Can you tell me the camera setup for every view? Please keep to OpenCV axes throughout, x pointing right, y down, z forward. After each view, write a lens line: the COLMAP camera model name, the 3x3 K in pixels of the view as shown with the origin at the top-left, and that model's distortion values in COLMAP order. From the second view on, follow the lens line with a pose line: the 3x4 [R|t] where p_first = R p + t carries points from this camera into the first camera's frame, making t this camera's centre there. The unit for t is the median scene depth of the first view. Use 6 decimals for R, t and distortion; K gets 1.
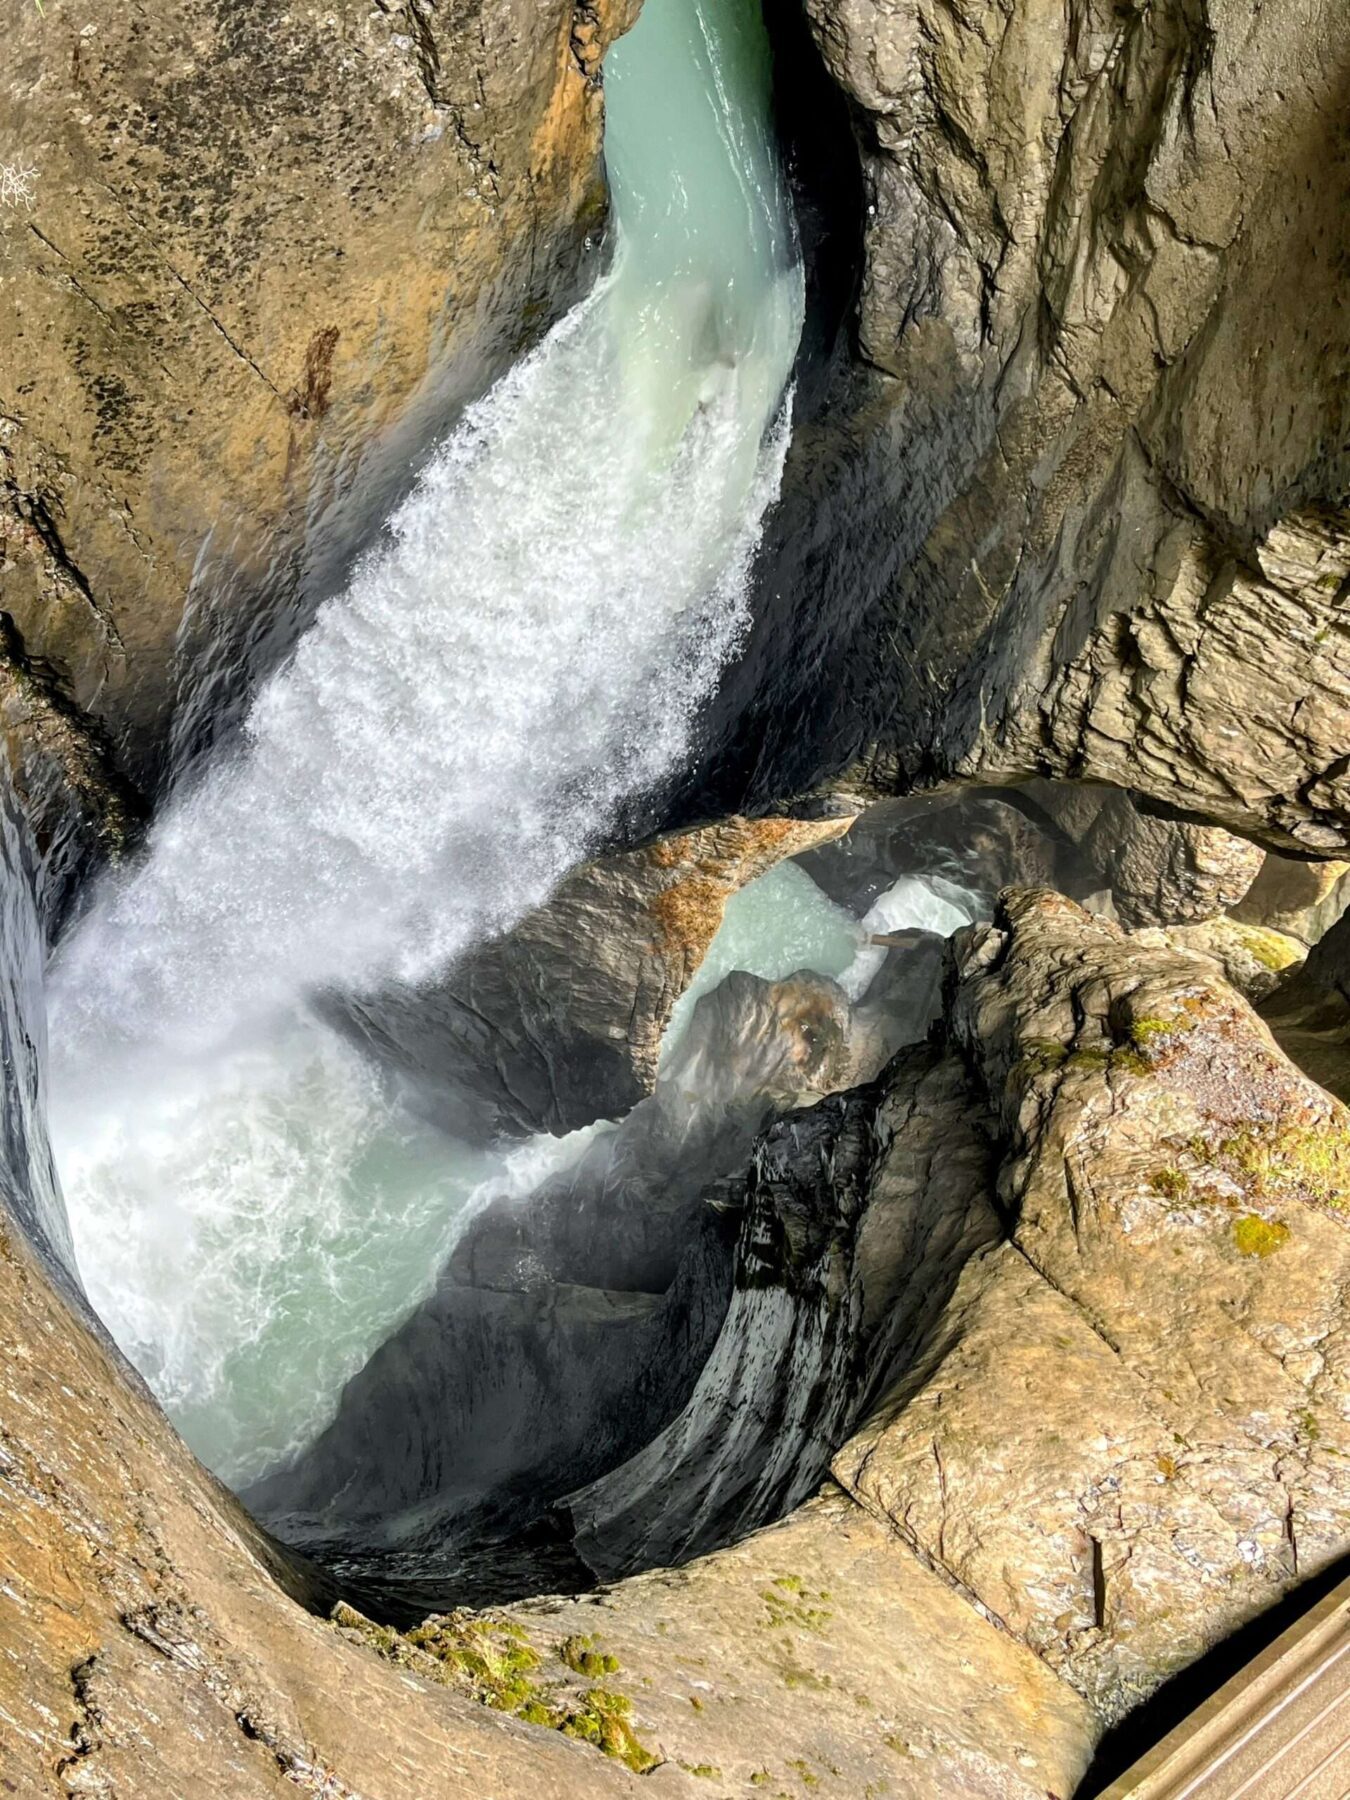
lens RADIAL K [[1781.4, 0, 675.0], [0, 1781.4, 900.0], [0, 0, 1]] dist [0.085524, -0.152564]
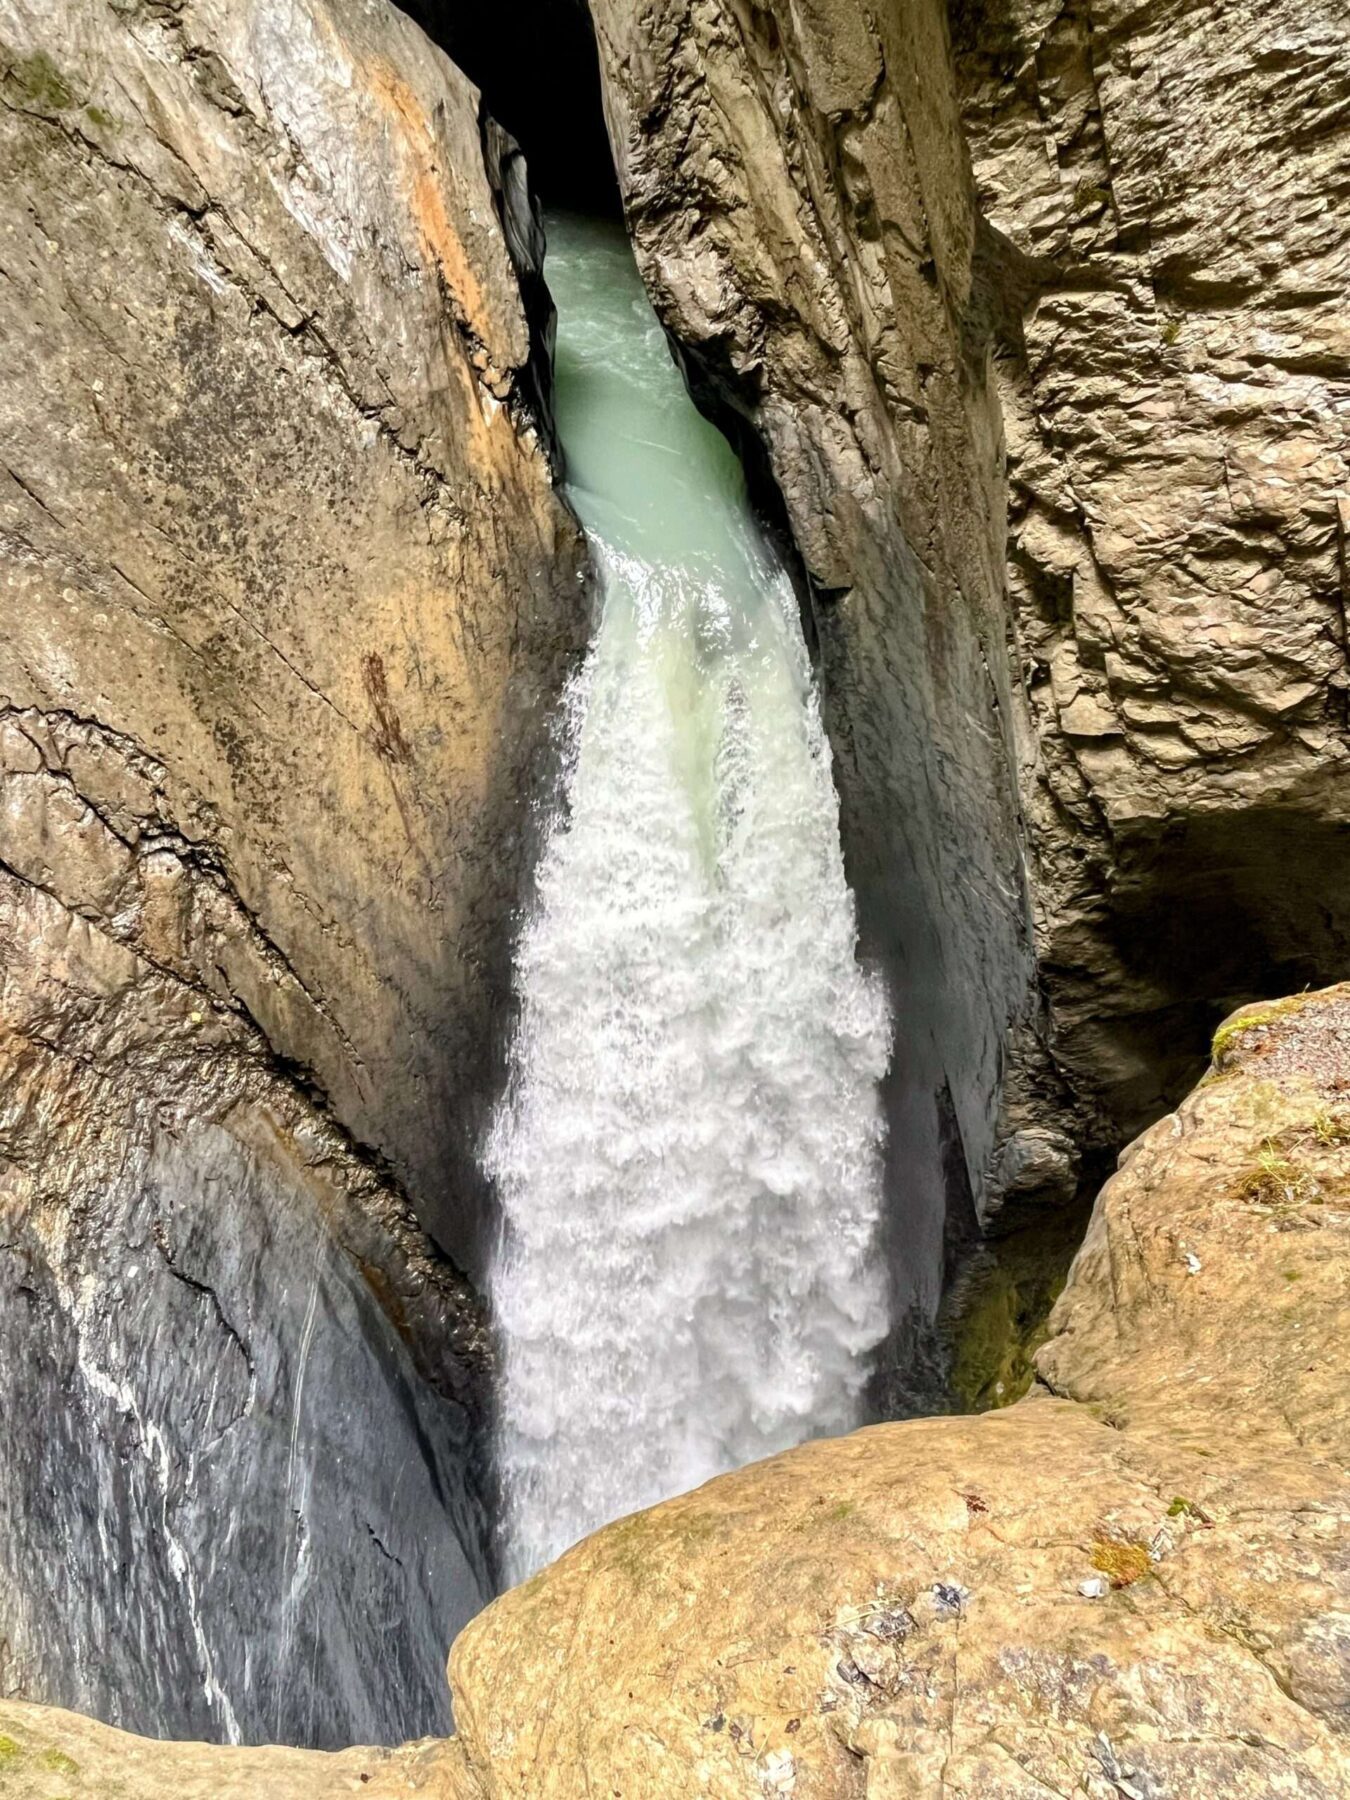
lens RADIAL K [[1122.6, 0, 688.8], [0, 1122.6, 923.8], [0, 0, 1]] dist [0.004236, -0.005415]
pose [[0.880221, -0.252201, -0.402001, 0.317495], [-0.059778, 0.781425, -0.621129, 0.358063], [0.470783, 0.570762, 0.672751, 0.751082]]
